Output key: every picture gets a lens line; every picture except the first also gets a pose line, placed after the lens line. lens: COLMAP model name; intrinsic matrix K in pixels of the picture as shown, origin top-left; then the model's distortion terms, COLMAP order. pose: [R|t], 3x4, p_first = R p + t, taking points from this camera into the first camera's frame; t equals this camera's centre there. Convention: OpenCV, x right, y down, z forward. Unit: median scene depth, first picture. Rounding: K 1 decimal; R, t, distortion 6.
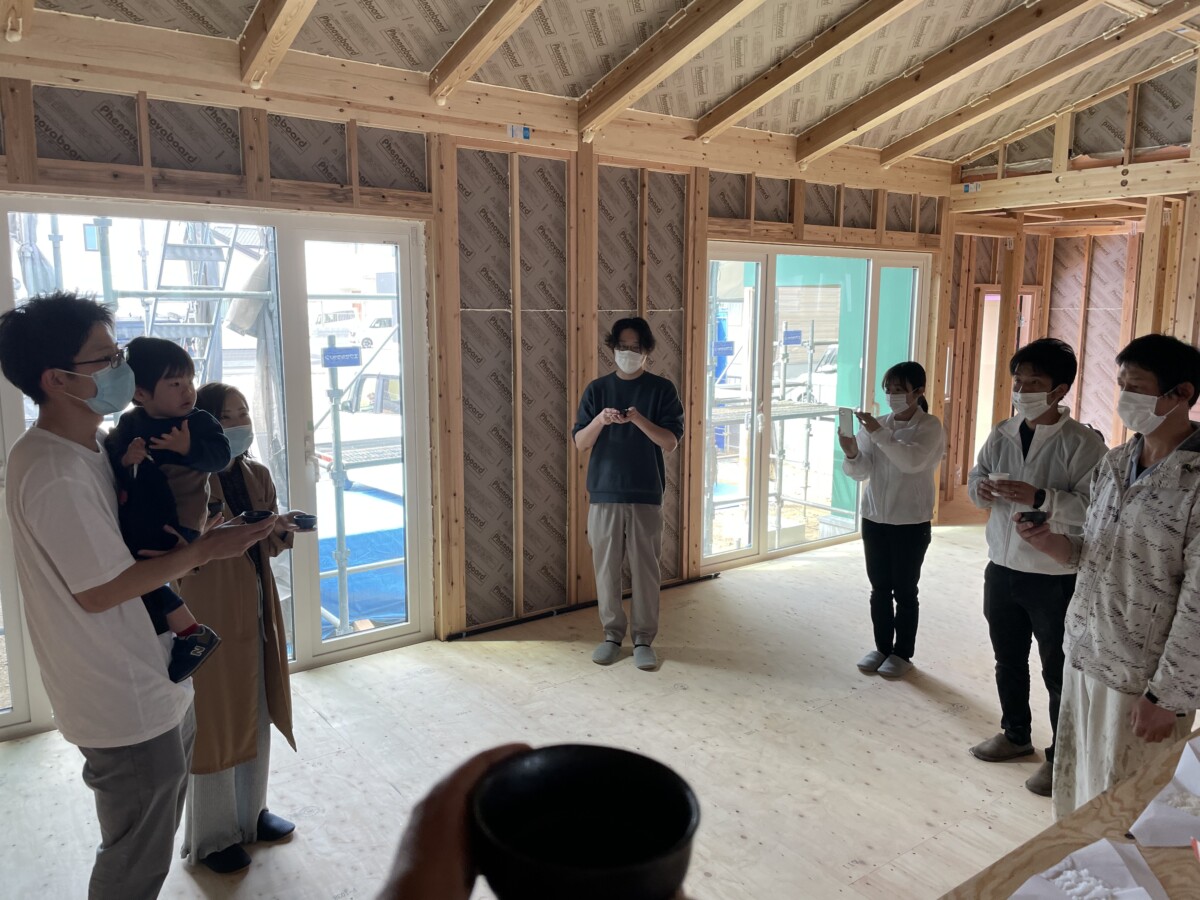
lens RADIAL K [[924.4, 0, 600.0], [0, 924.4, 450.0], [0, 0, 1]] dist [0.000353, -0.000770]
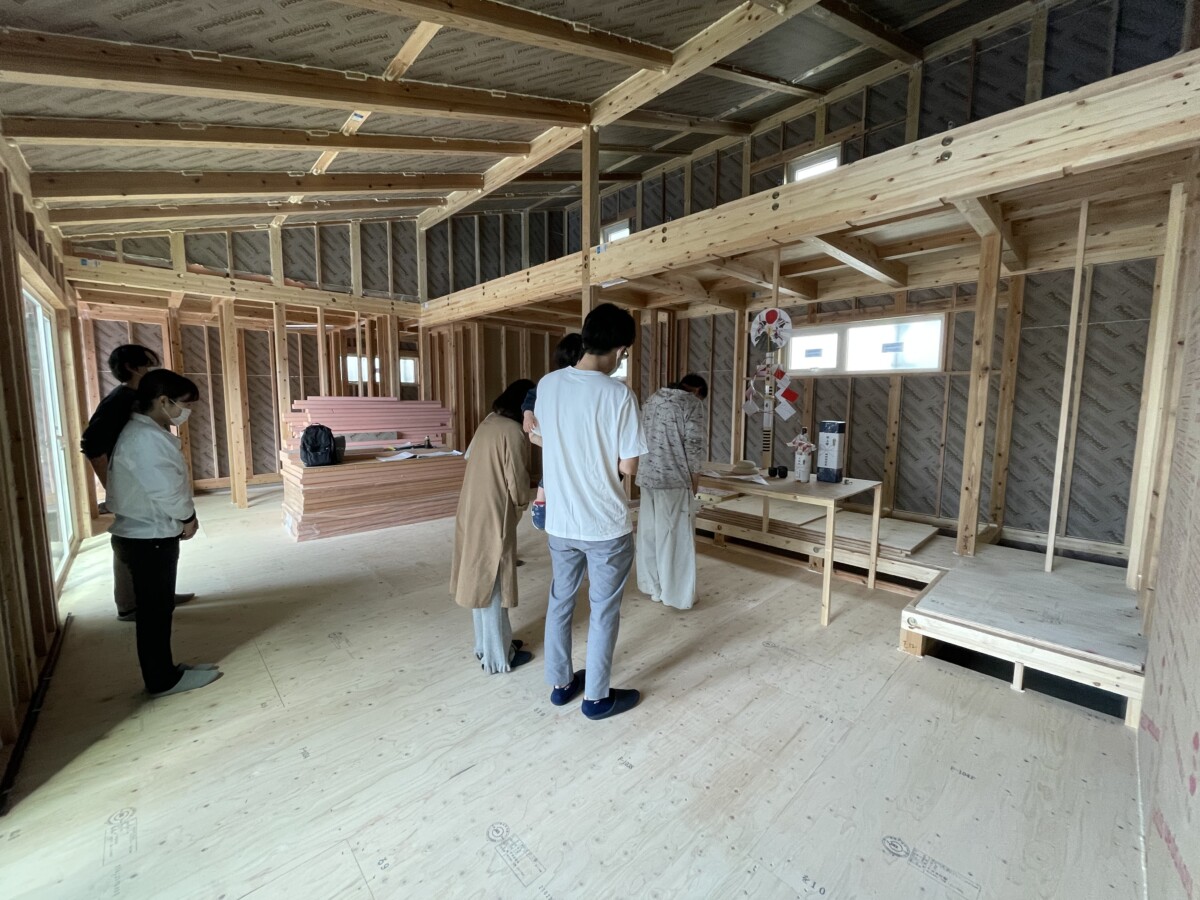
lens RADIAL K [[484.3, 0, 600.0], [0, 484.3, 450.0], [0, 0, 1]] dist [-0.000686, -0.000065]
pose [[-0.109550, -0.107457, 0.988156, -0.407571], [0.148900, 0.981147, 0.123202, -0.012522], [-0.982765, 0.160633, -0.091485, 0.479896]]
